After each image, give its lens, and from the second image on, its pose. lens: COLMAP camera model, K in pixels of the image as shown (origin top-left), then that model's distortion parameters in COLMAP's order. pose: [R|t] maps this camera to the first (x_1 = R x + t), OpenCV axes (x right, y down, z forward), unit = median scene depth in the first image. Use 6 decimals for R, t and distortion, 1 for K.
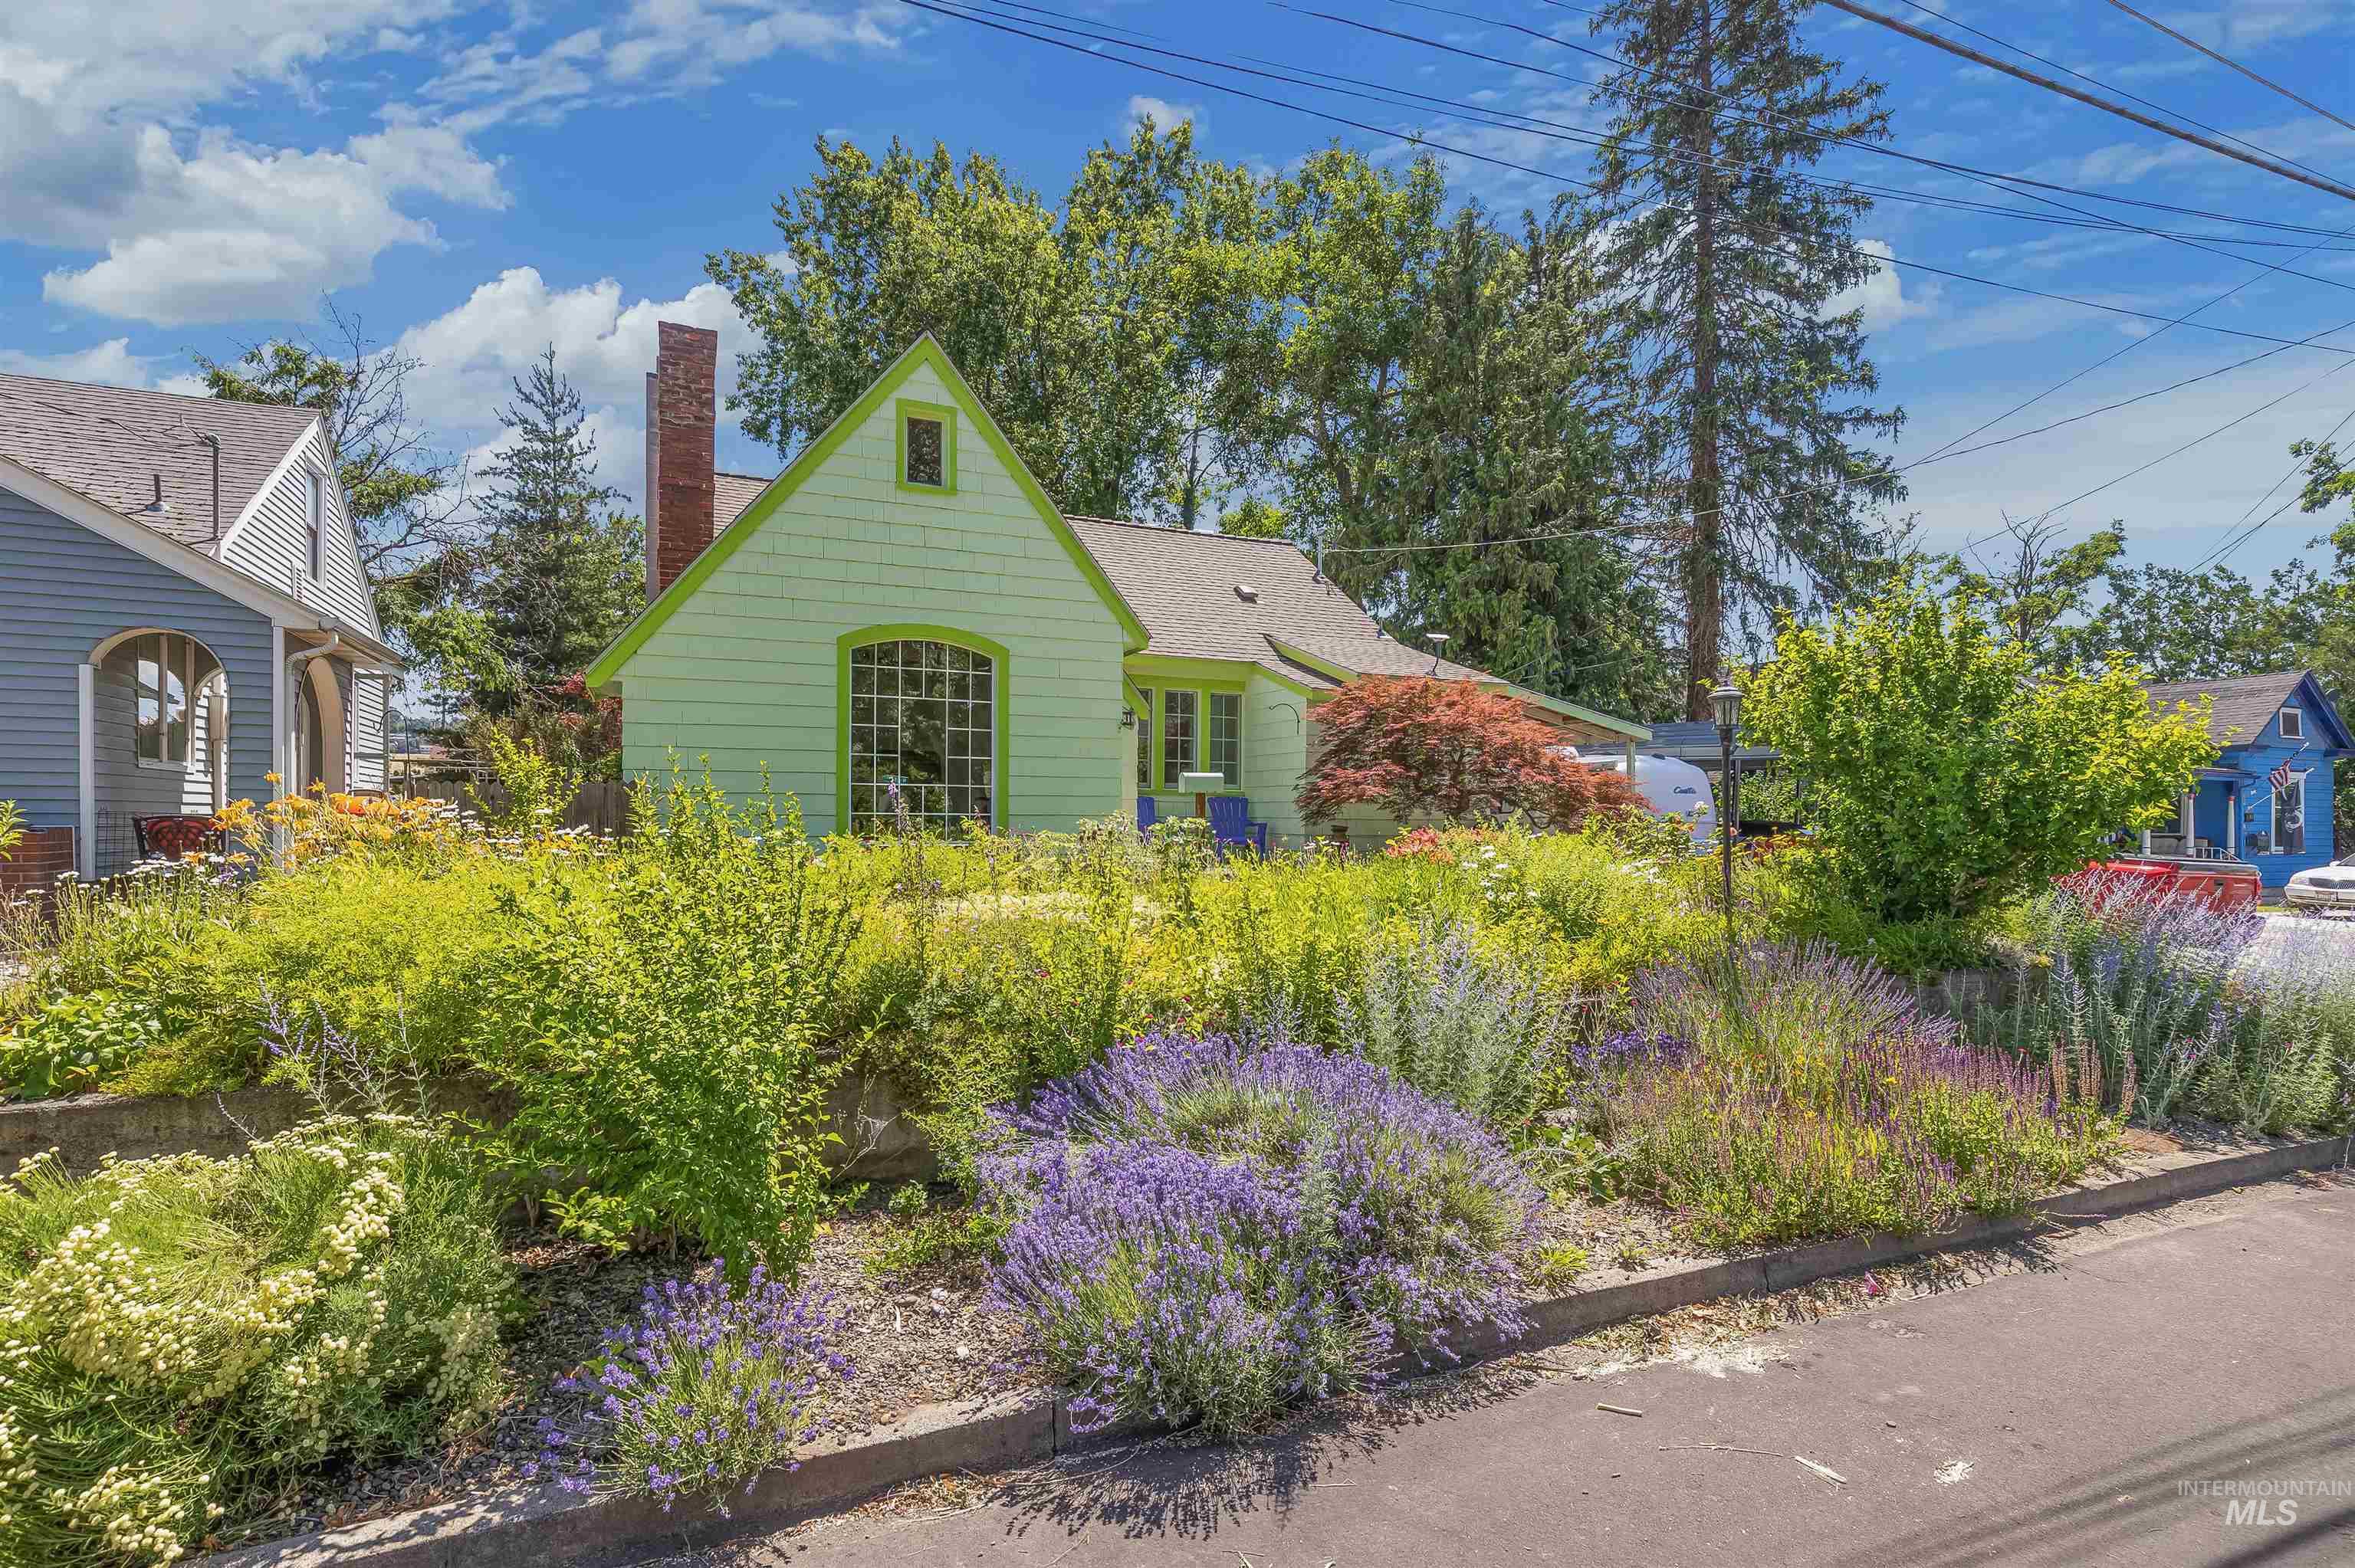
lens RADIAL K [[1133.8, 0, 1181.0], [0, 1133.8, 809.1], [0, 0, 1]] dist [-0.001479, -0.000117]
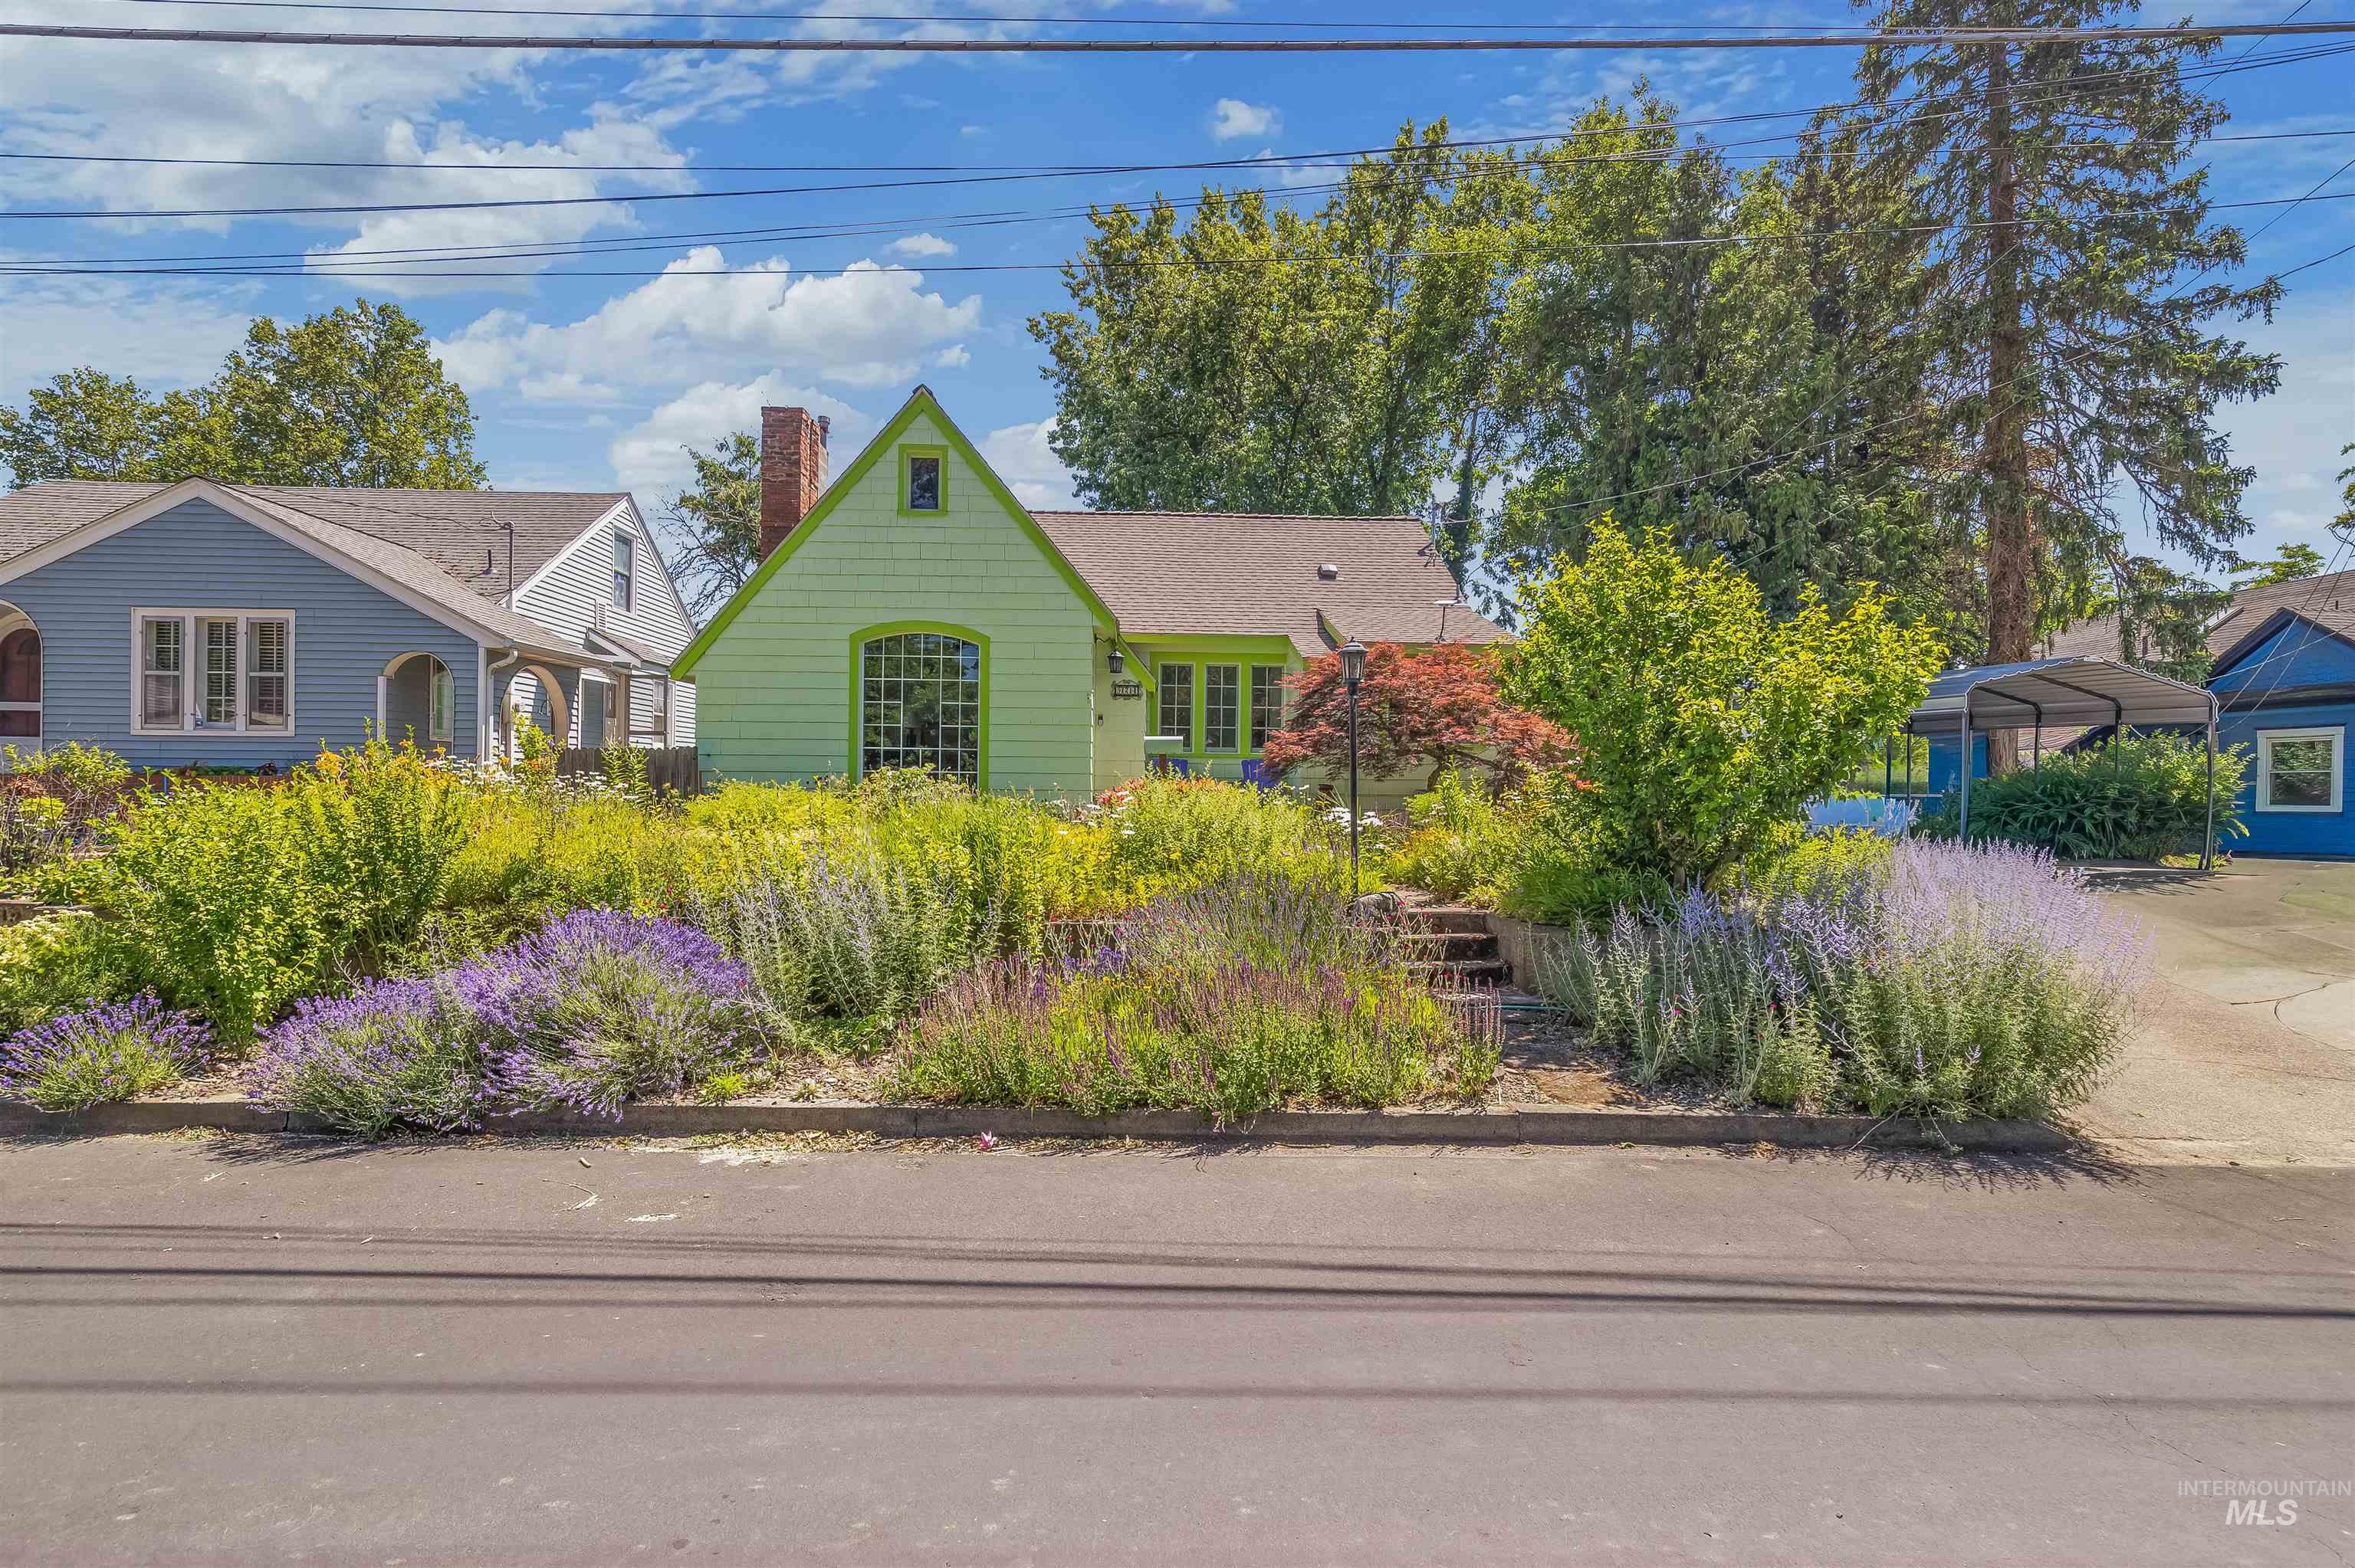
lens RADIAL K [[1069.4, 0, 1167.5], [0, 1069.4, 766.9], [0, 0, 1]] dist [-0.000381, 0.000916]
pose [[0.928720, -0.003223, -0.370767, 0.214422], [-0.001855, 0.999909, -0.013338, 0.006601], [0.370777, 0.013075, 0.928630, 0.001790]]
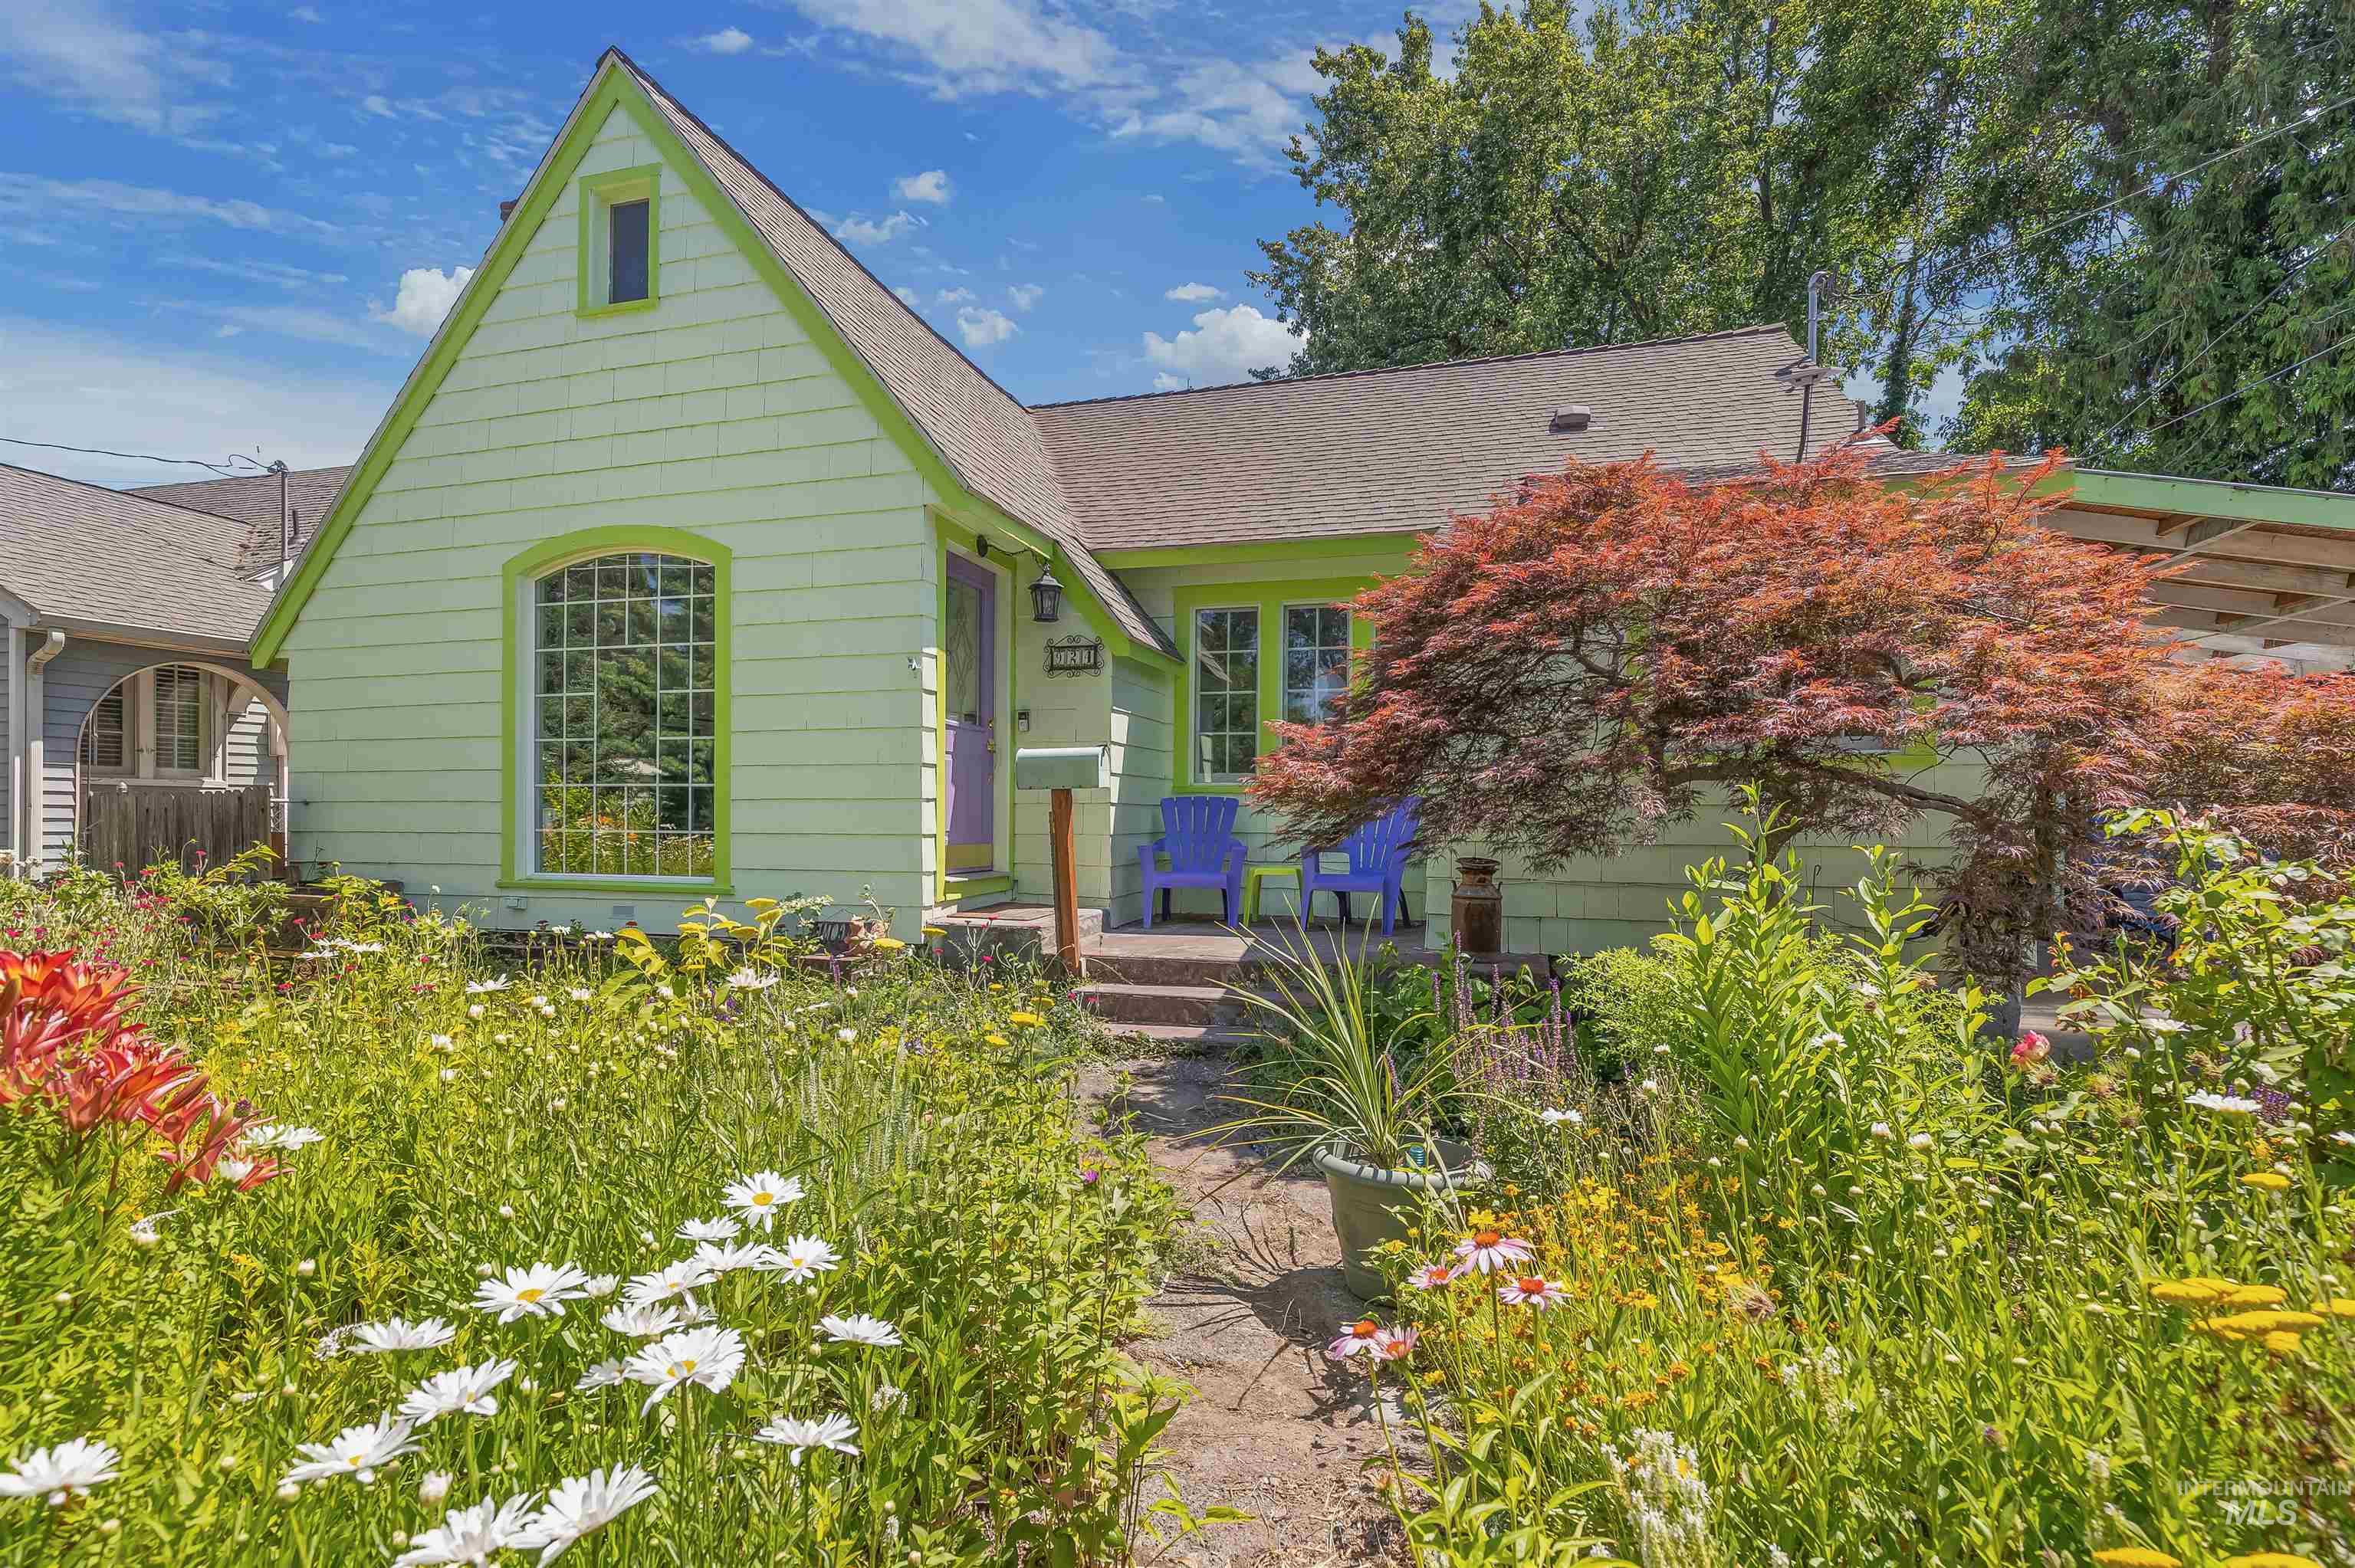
lens RADIAL K [[1133.8, 0, 1183.6], [0, 1133.8, 794.2], [0, 0, 1]] dist [-0.001479, -0.000117]
pose [[0.778843, -0.015996, -0.627015, 0.184398], [0.005656, 0.999813, -0.018482, -0.001541], [0.627194, 0.010848, 0.778788, 0.329645]]
